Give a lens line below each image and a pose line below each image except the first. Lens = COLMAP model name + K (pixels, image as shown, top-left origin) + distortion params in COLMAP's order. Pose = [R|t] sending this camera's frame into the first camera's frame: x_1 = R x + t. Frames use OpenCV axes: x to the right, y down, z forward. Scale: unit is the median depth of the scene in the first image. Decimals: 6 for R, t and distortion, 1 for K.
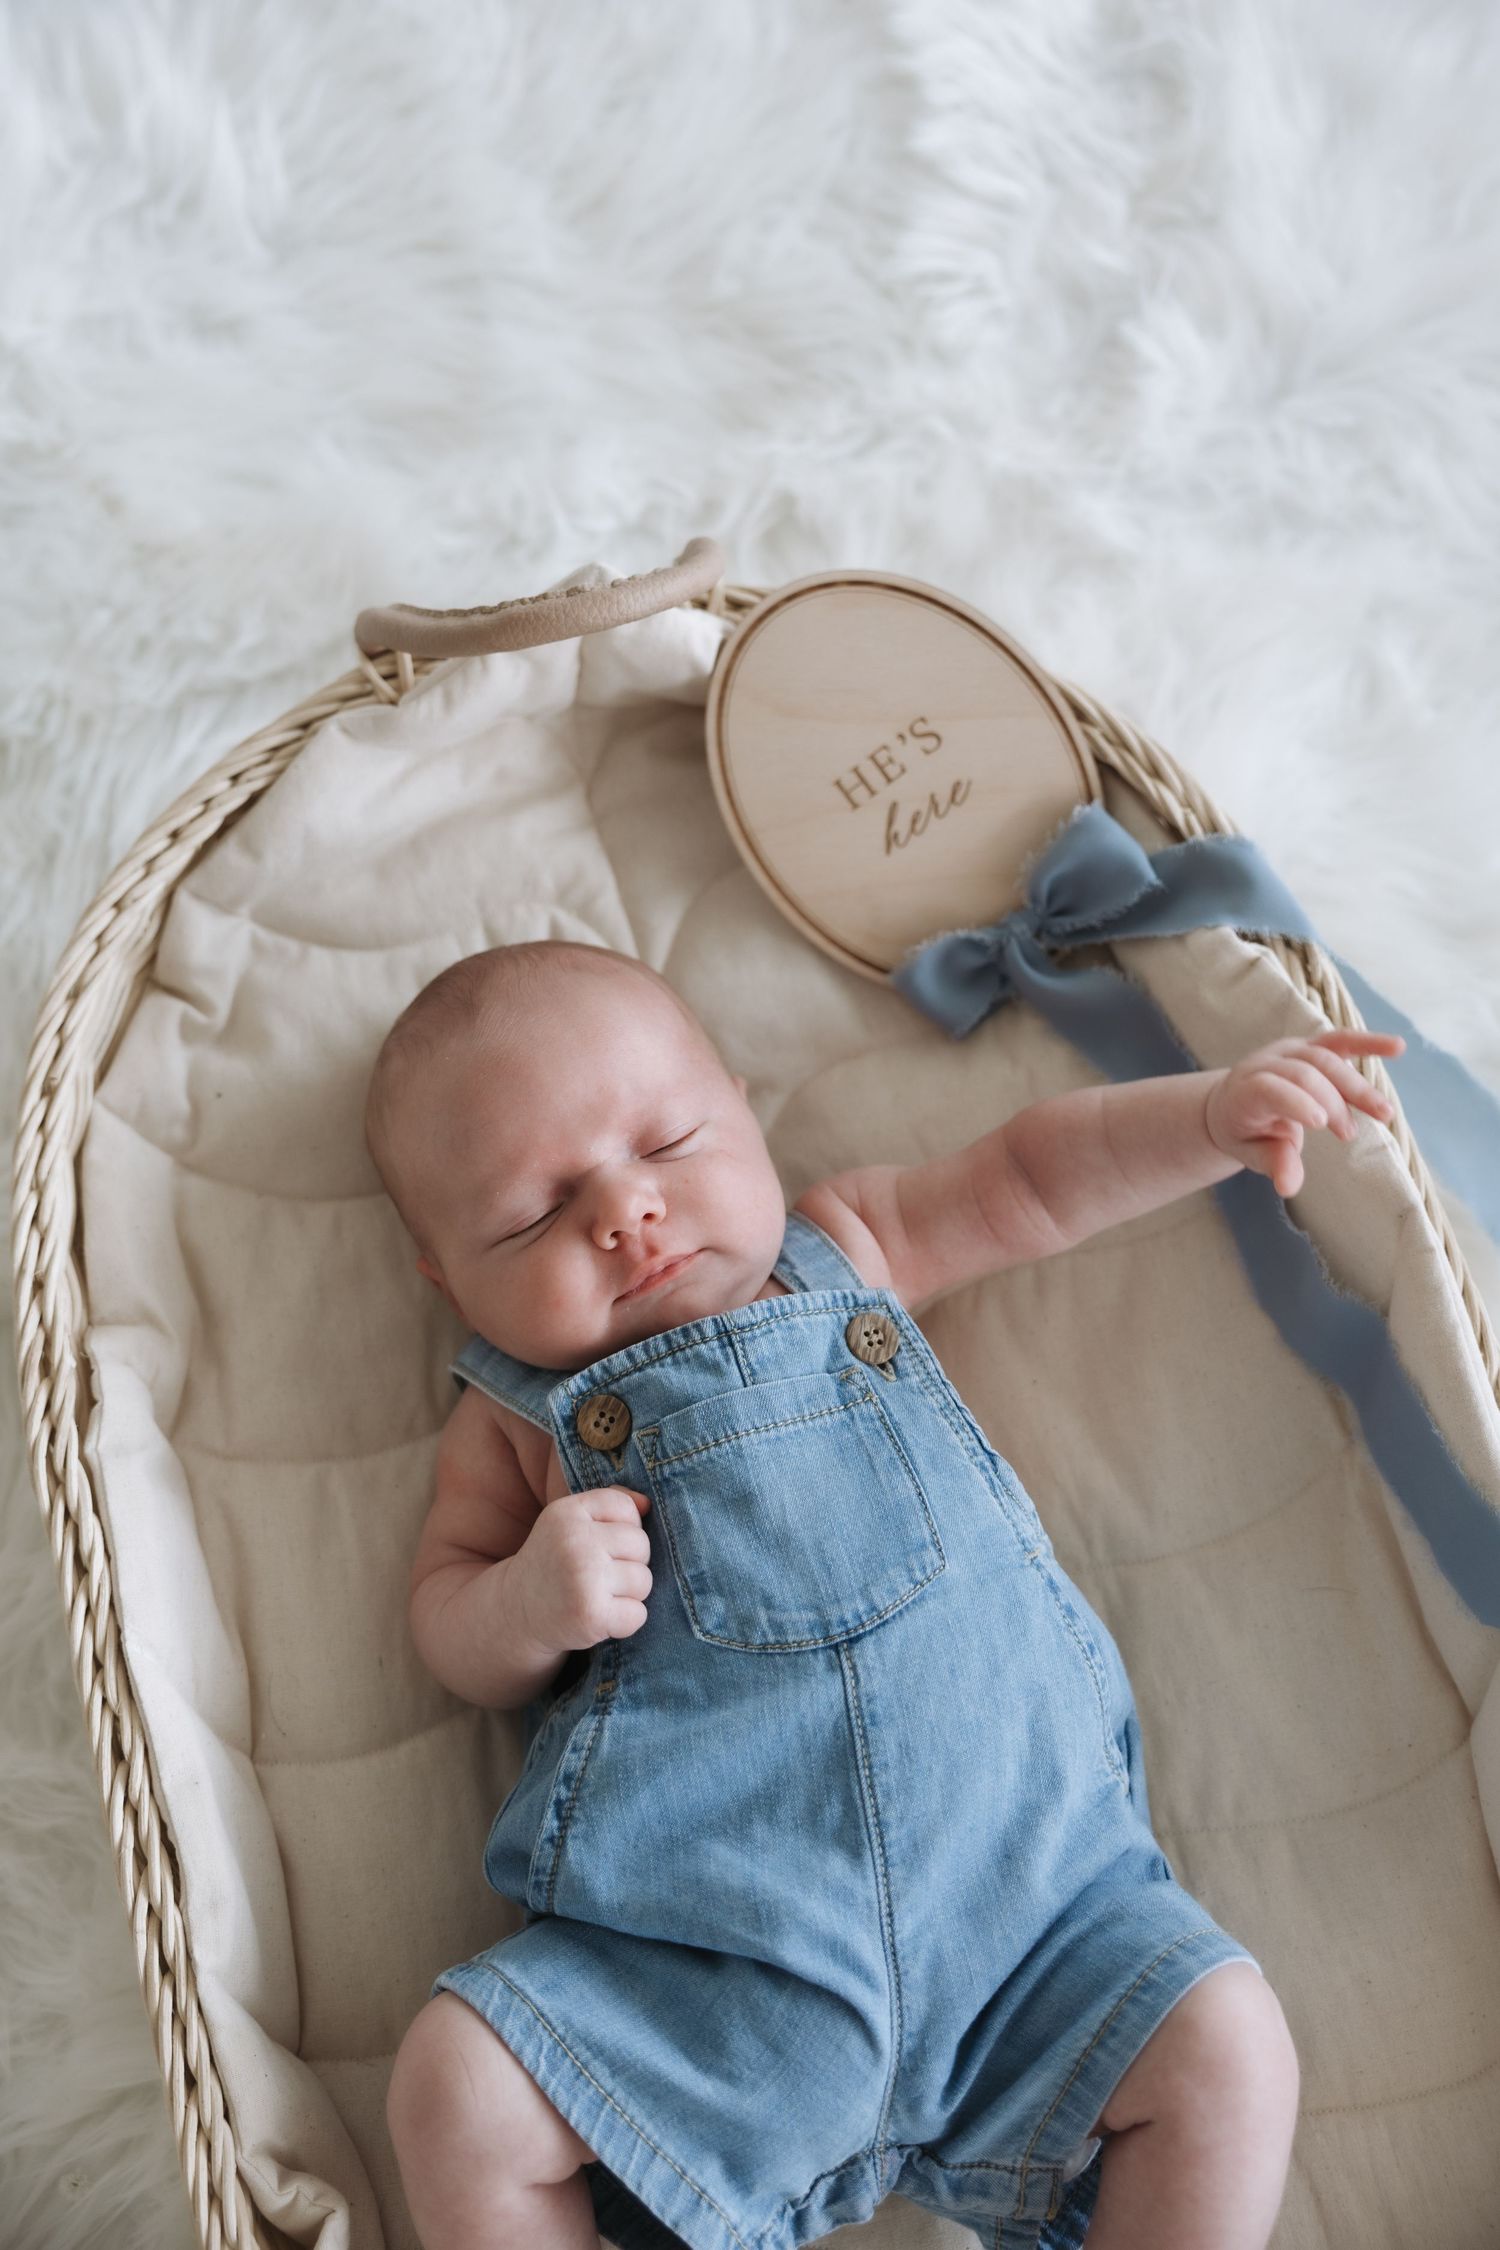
lens RADIAL K [[3407.9, 0, 589.3], [0, 3407.9, 1126.2], [0, 0, 1]] dist [-0.028304, -0.088574]
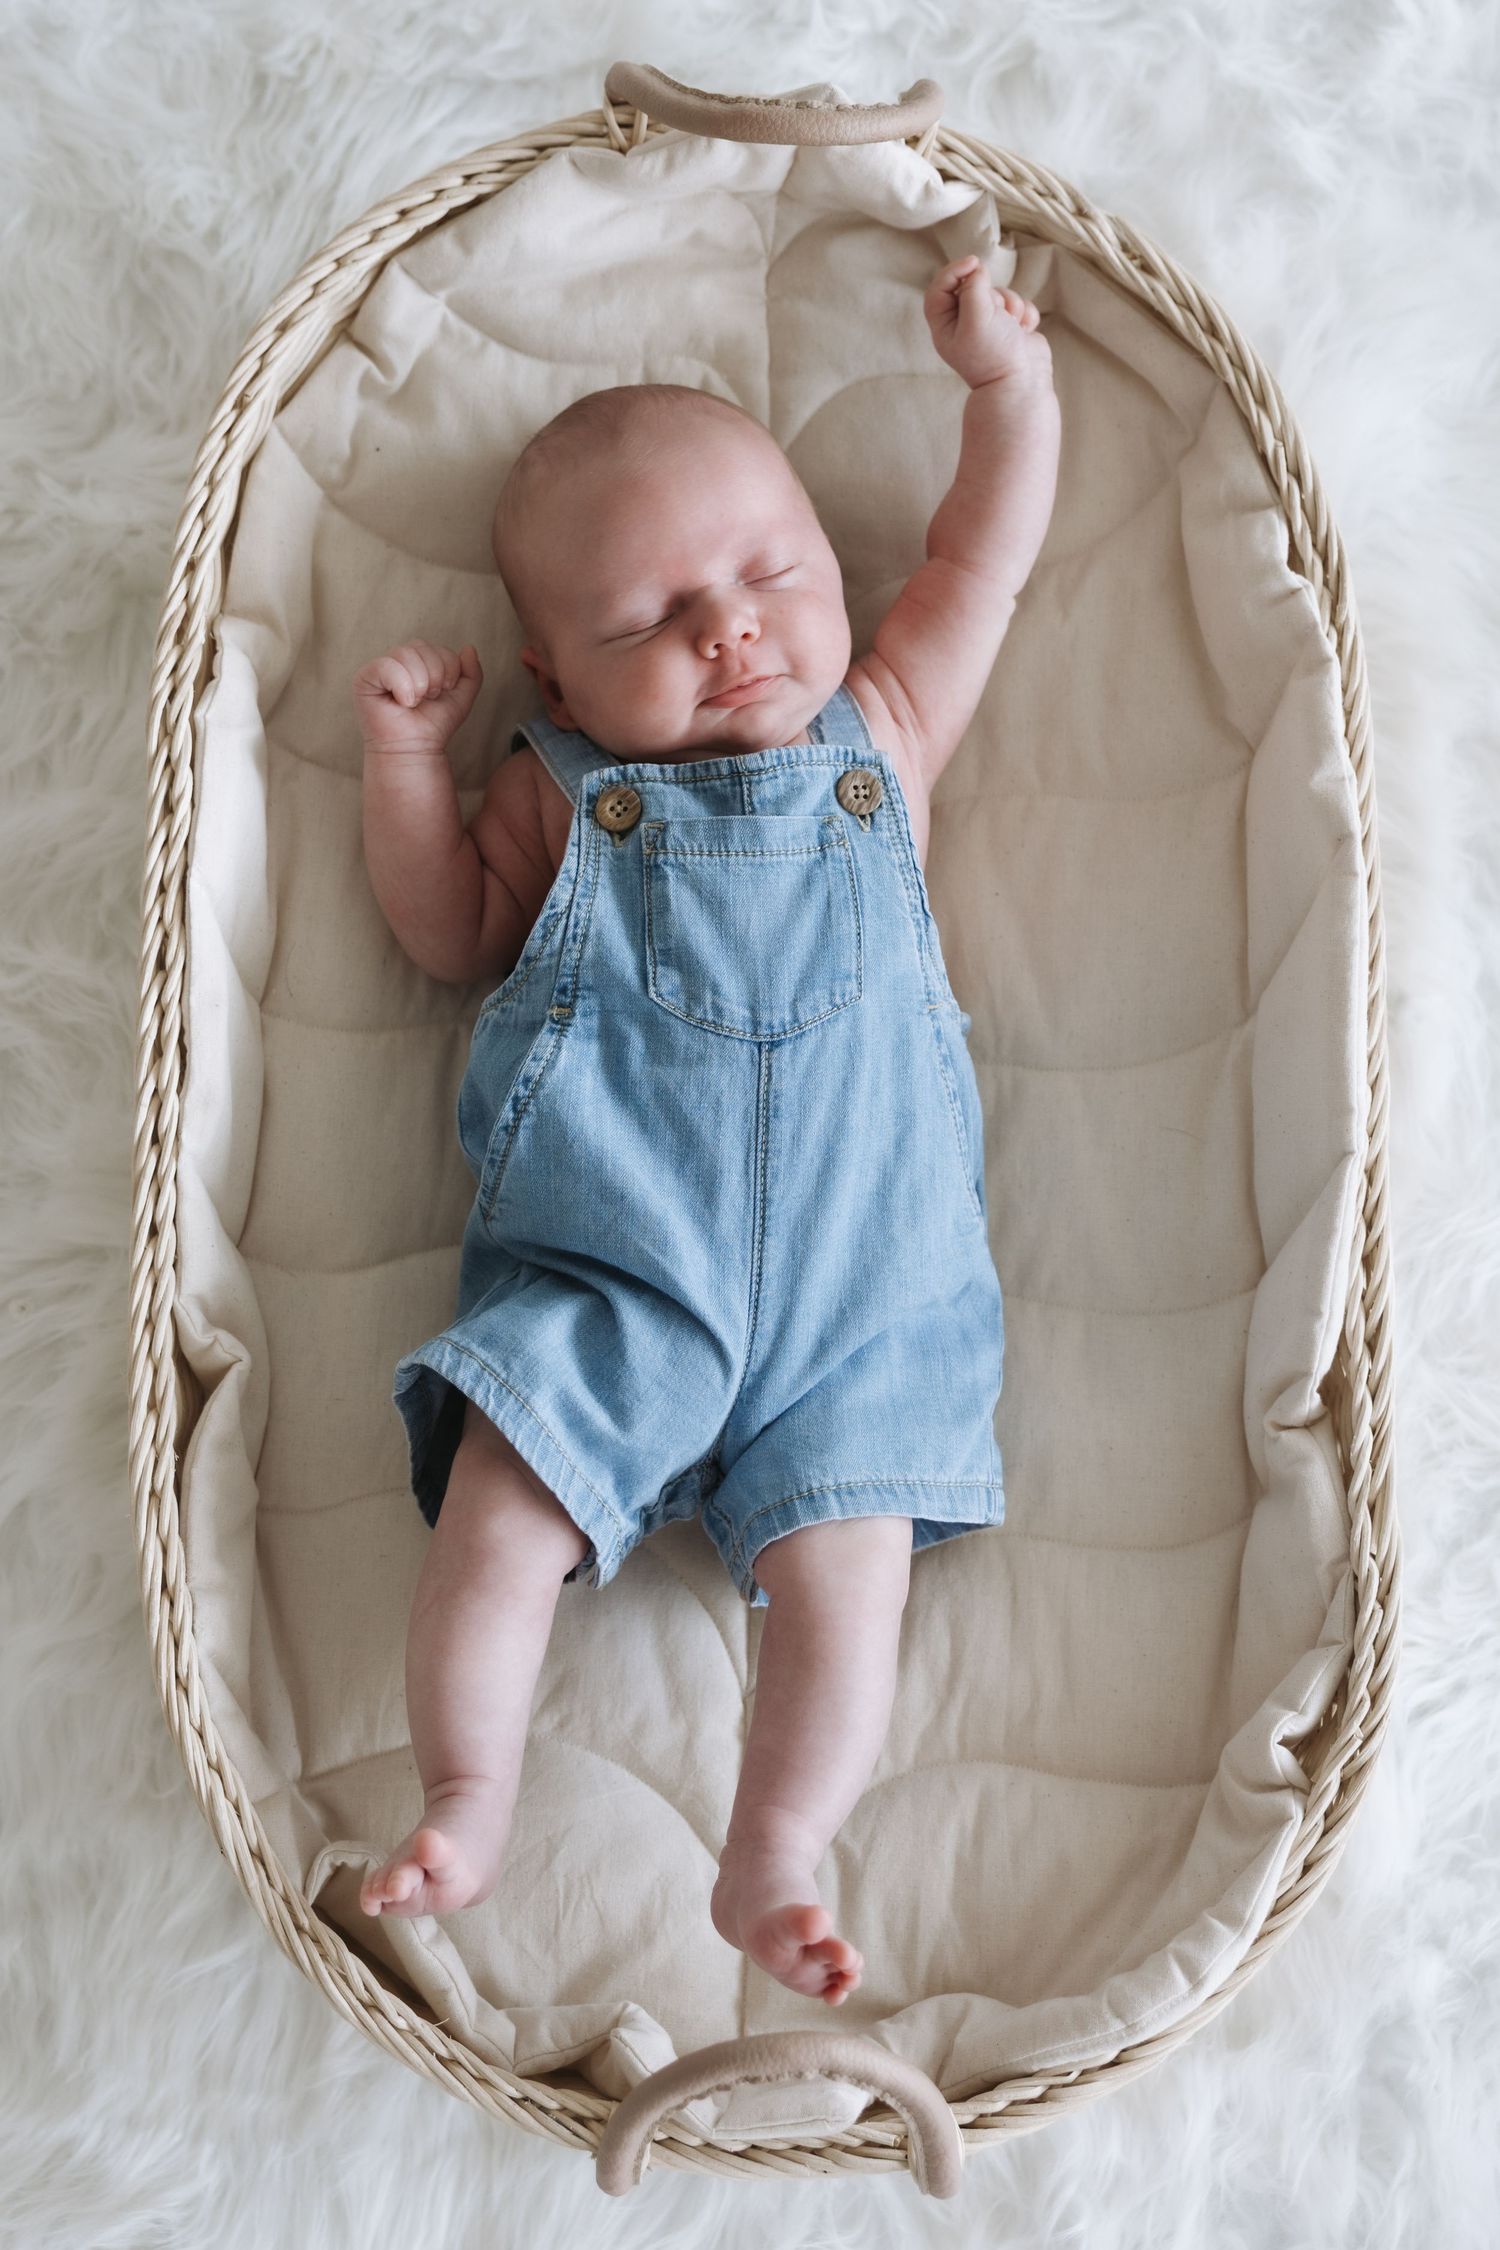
lens RADIAL K [[3407.9, 0, 589.3], [0, 3407.9, 1126.2], [0, 0, 1]] dist [-0.028304, -0.088574]
pose [[0.960737, 0.276910, 0.017458, 0.001363], [-0.276055, 0.947660, 0.160420, 0.003267], [0.027878, -0.158941, 0.986894, -0.149560]]
